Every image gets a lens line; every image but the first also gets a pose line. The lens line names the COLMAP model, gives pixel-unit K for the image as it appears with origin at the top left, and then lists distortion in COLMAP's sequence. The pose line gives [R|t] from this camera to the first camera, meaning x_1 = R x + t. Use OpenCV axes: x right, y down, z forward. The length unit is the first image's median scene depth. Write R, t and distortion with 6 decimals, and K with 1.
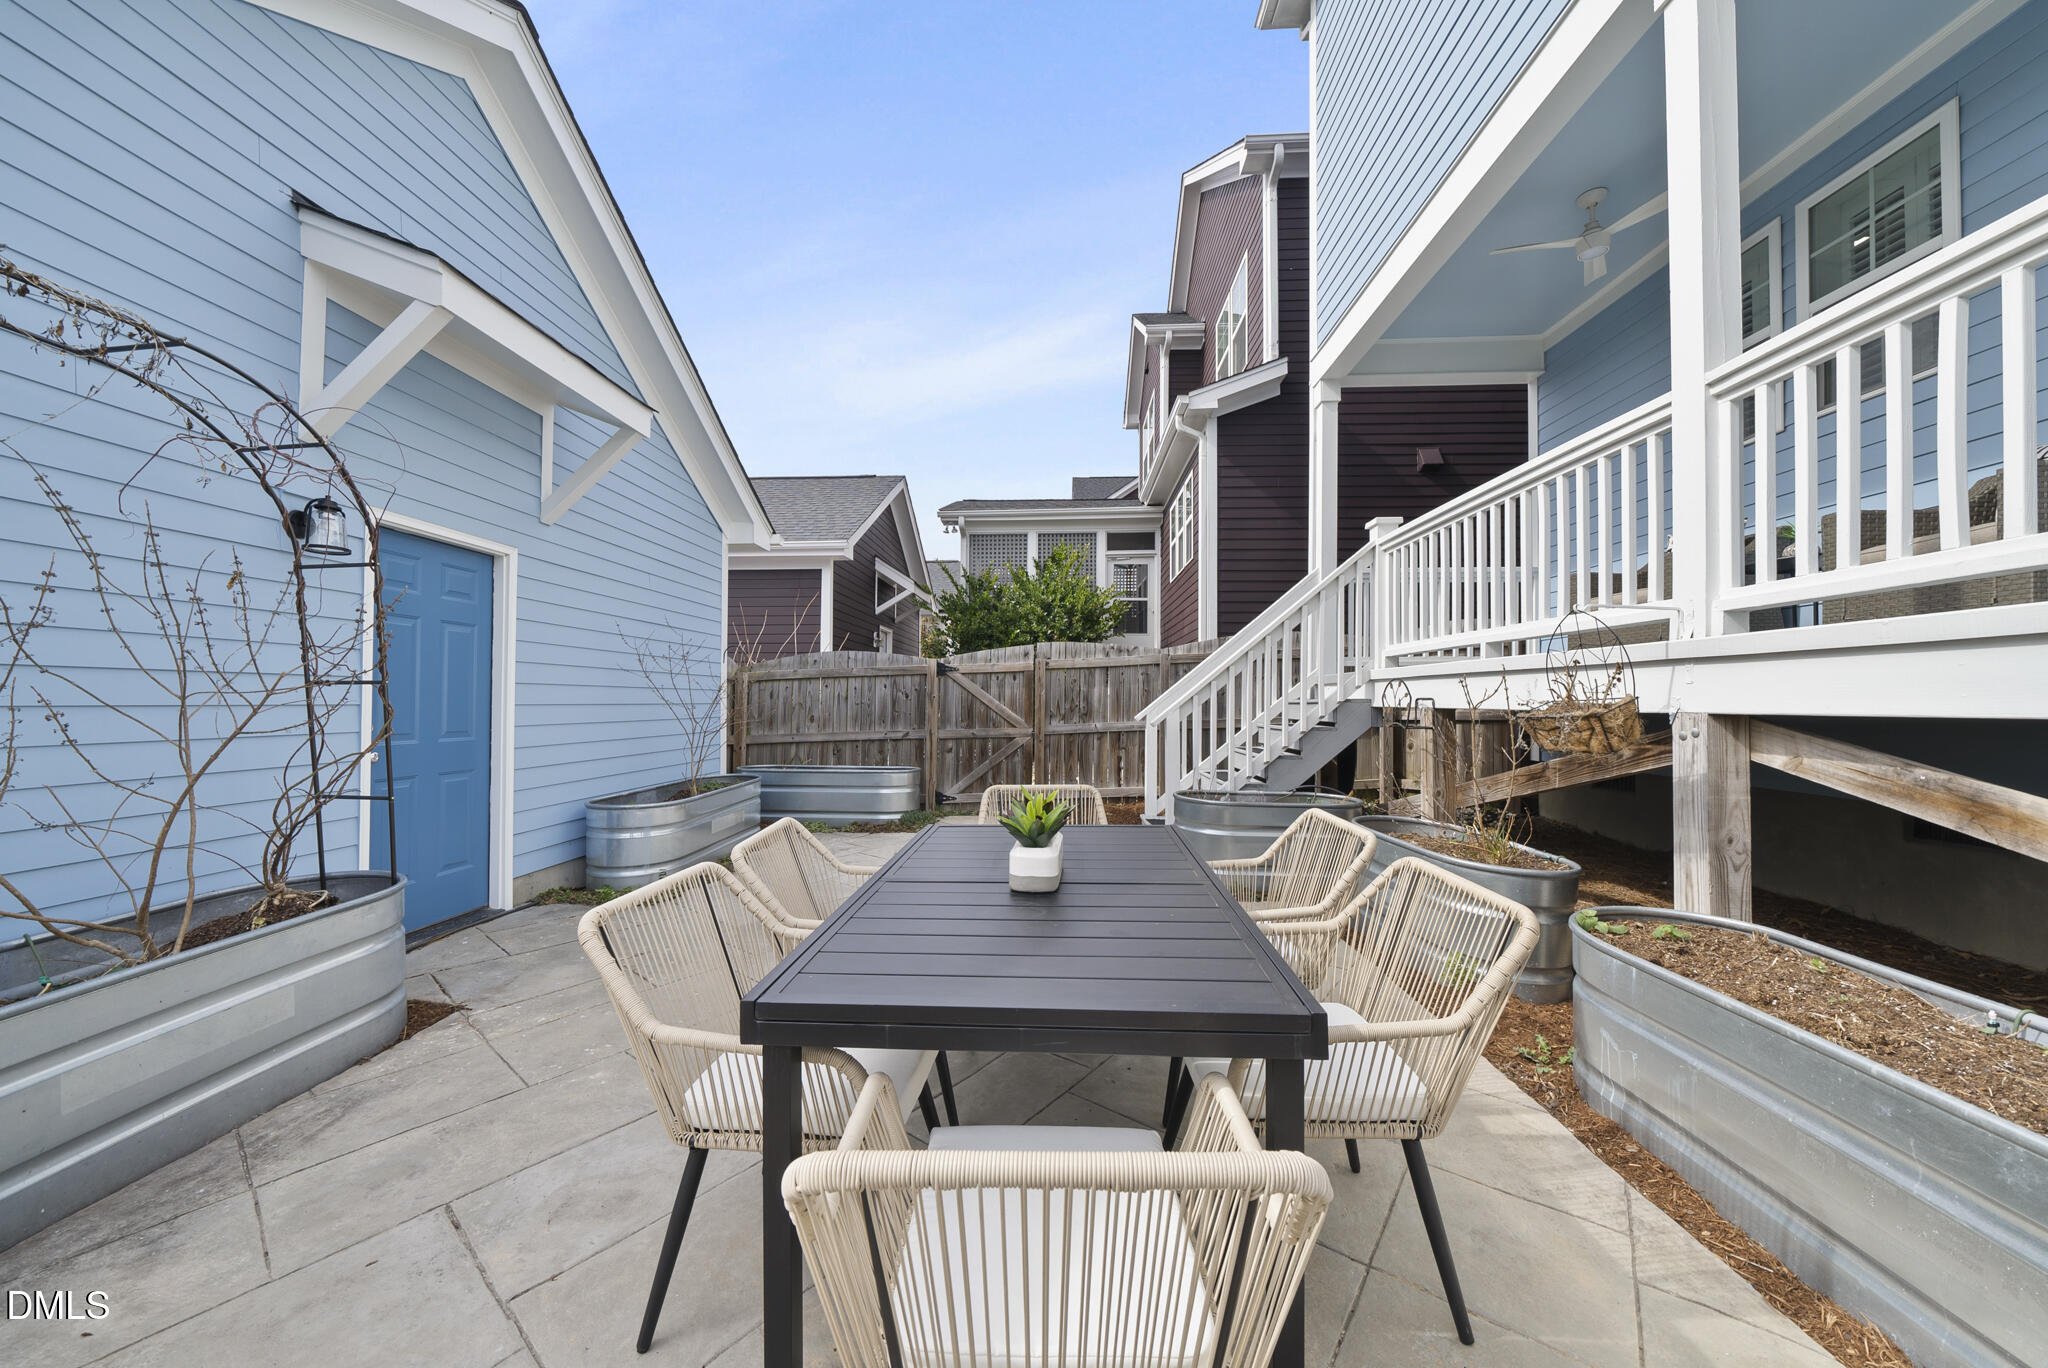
lens RADIAL K [[710.8, 0, 1015.0], [0, 710.8, 695.0], [0, 0, 1]] dist [-0.002027, -0.000072]
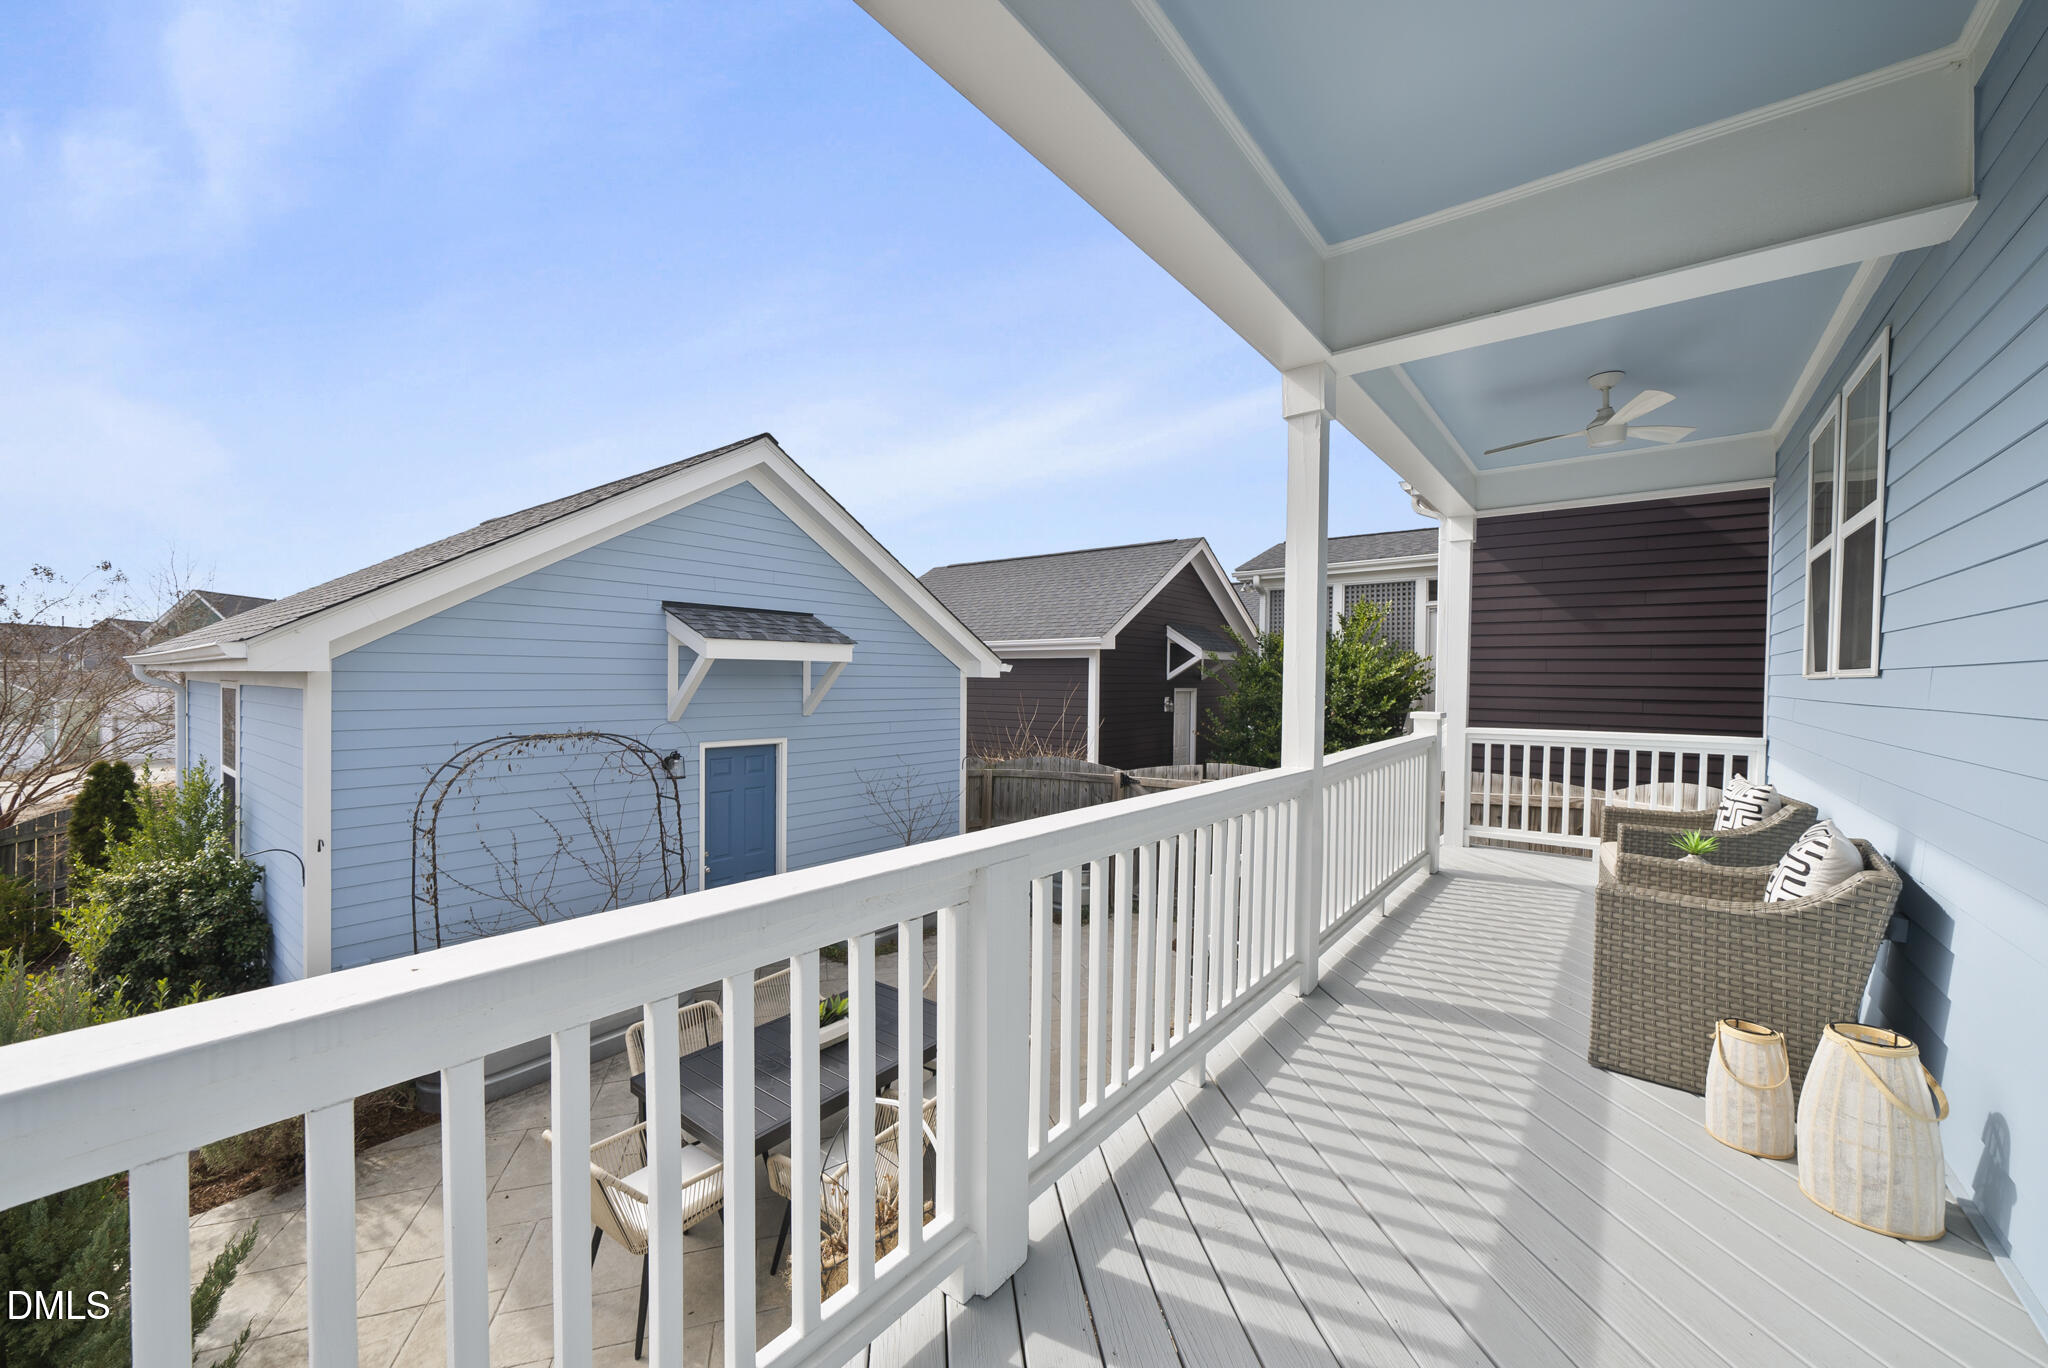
lens RADIAL K [[775.0, 0, 998.5], [0, 775.0, 696.8], [0, 0, 1]] dist [-0.000247, -0.000019]
pose [[0.810609, 0.011892, -0.585466, 0.735424], [0.005443, 0.999598, 0.027840, -0.334490], [0.585562, -0.025754, 0.810219, -0.175577]]
